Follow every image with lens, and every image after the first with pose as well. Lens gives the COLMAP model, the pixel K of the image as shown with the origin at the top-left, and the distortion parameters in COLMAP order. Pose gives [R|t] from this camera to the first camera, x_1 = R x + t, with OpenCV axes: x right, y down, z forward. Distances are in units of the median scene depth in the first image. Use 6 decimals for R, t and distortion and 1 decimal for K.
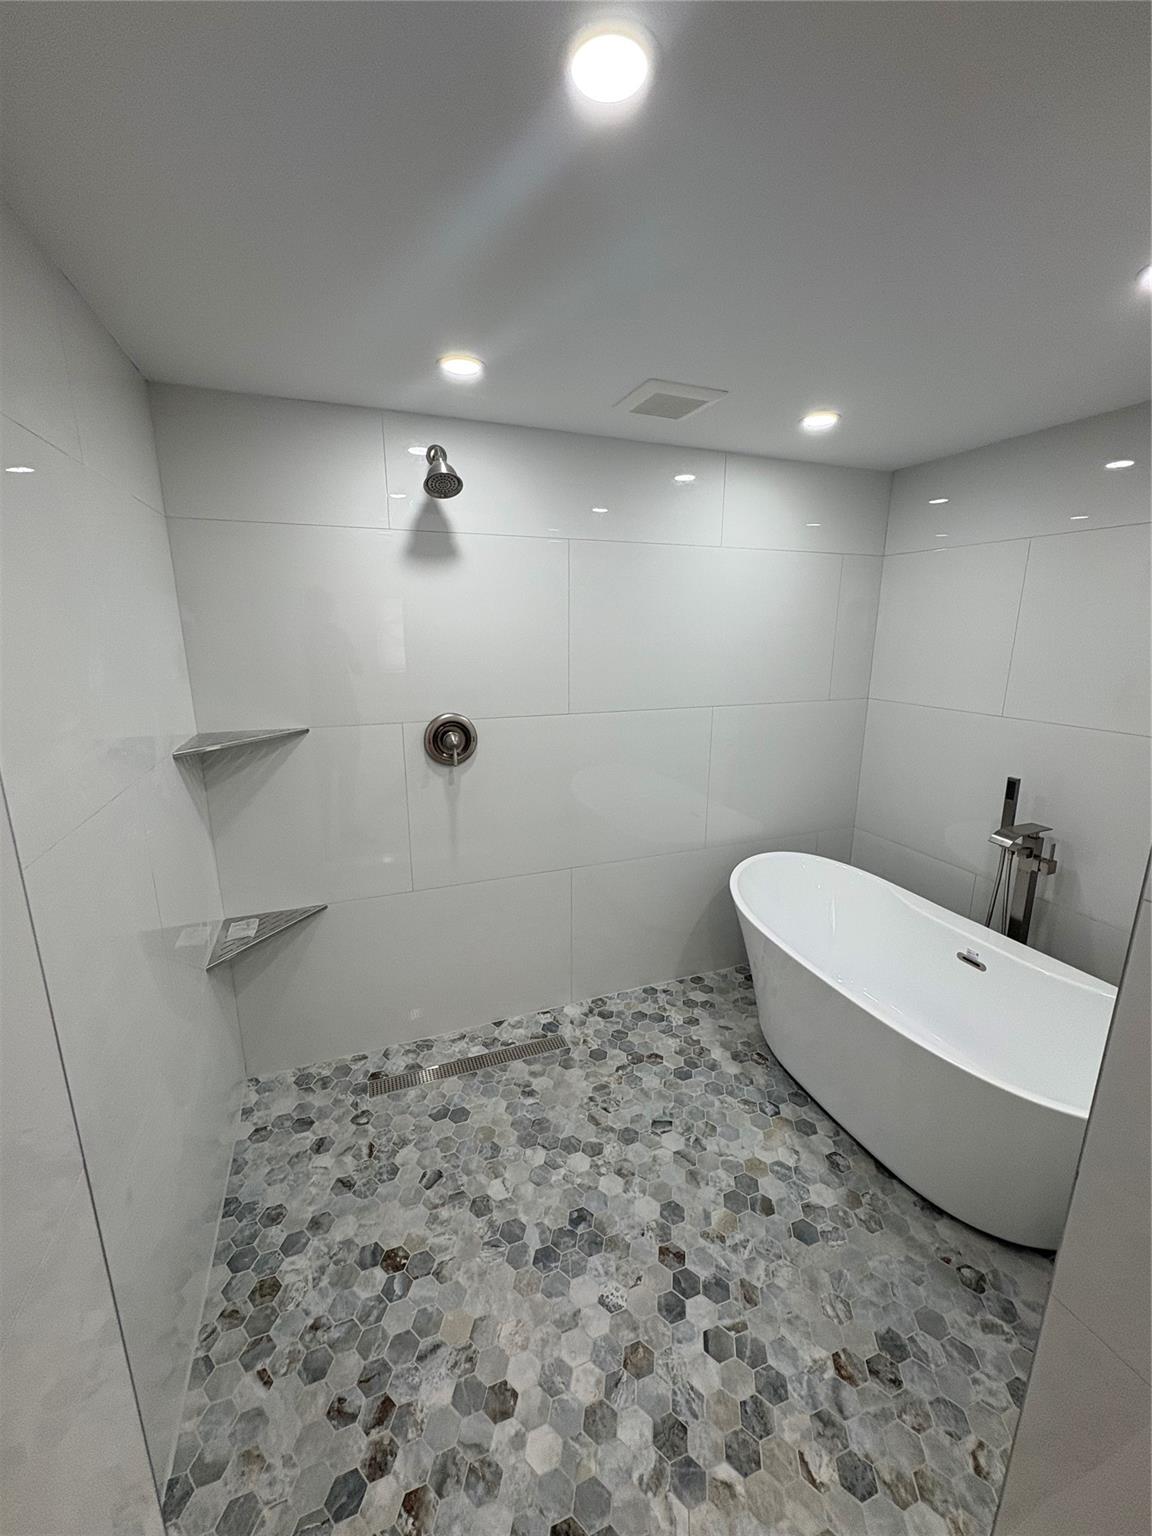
lens RADIAL K [[610.5, 0, 567.9], [0, 610.5, 769.1], [0, 0, 1]] dist [0.000747, 0.000041]
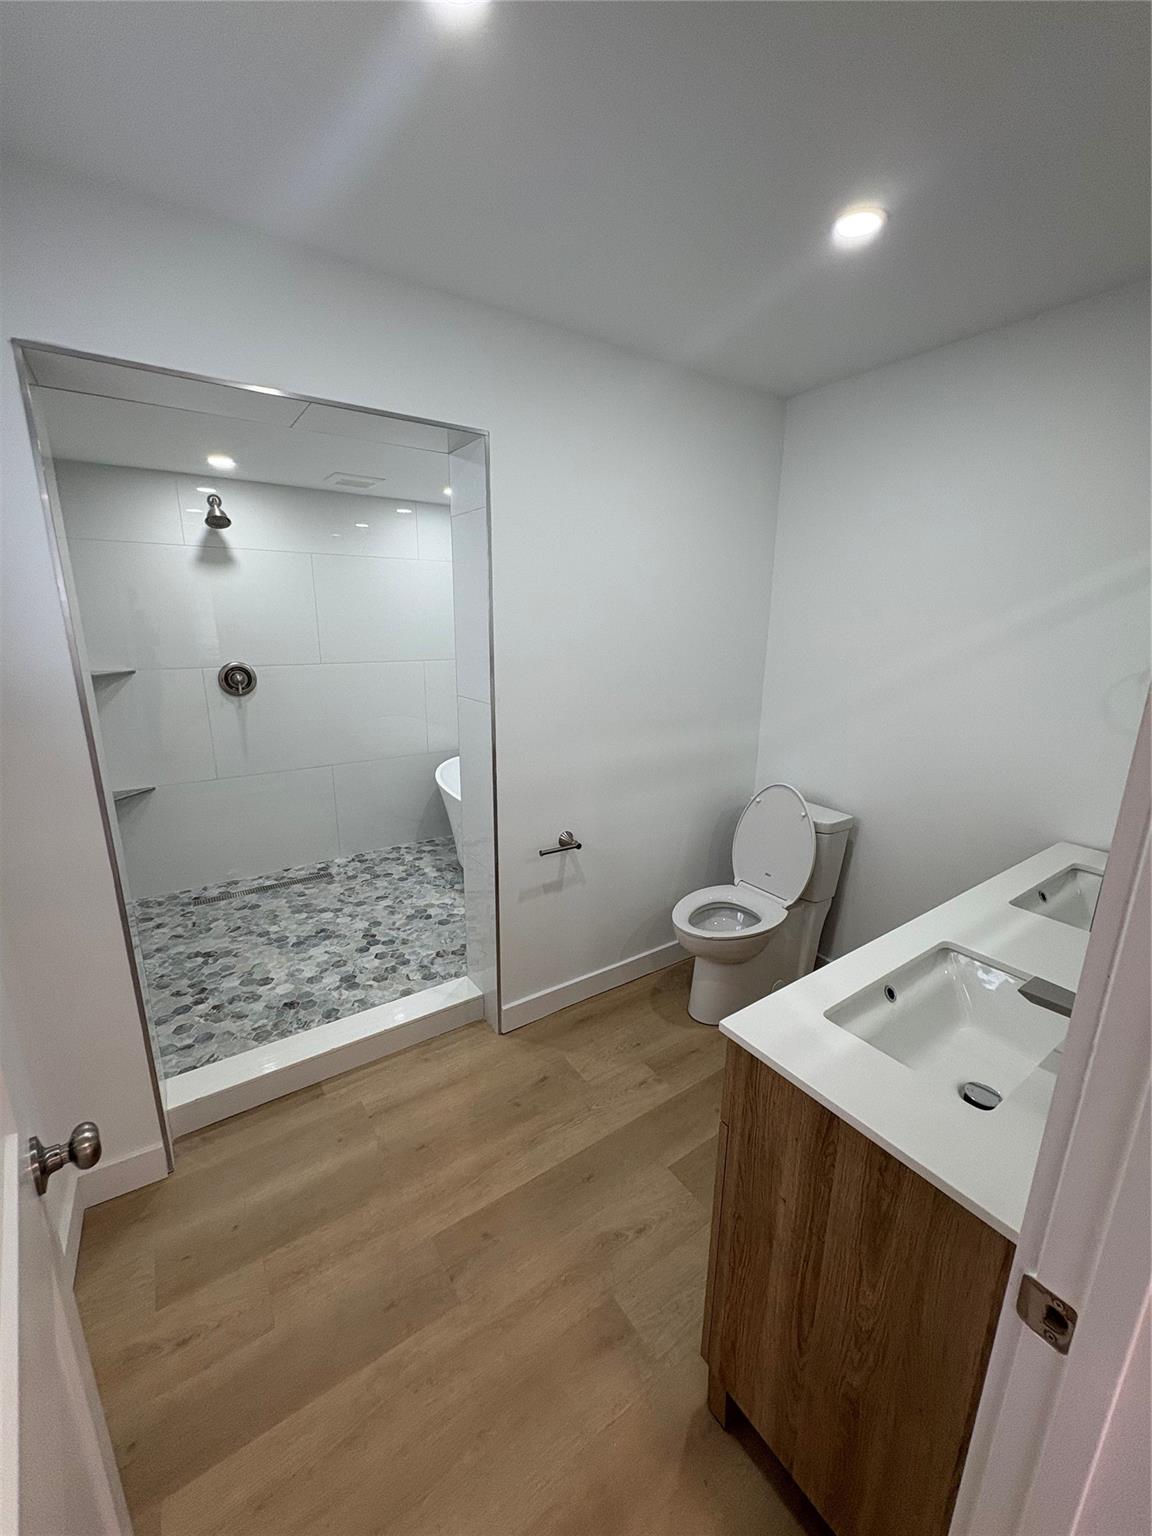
lens RADIAL K [[610.5, 0, 574.7], [0, 610.5, 770.4], [0, 0, 1]] dist [0.000747, 0.000041]
pose [[0.970477, -0.047543, 0.236461, 0.285765], [0.042956, 0.998776, 0.024514, 0.197313], [-0.237337, -0.013633, 0.971332, -0.788399]]
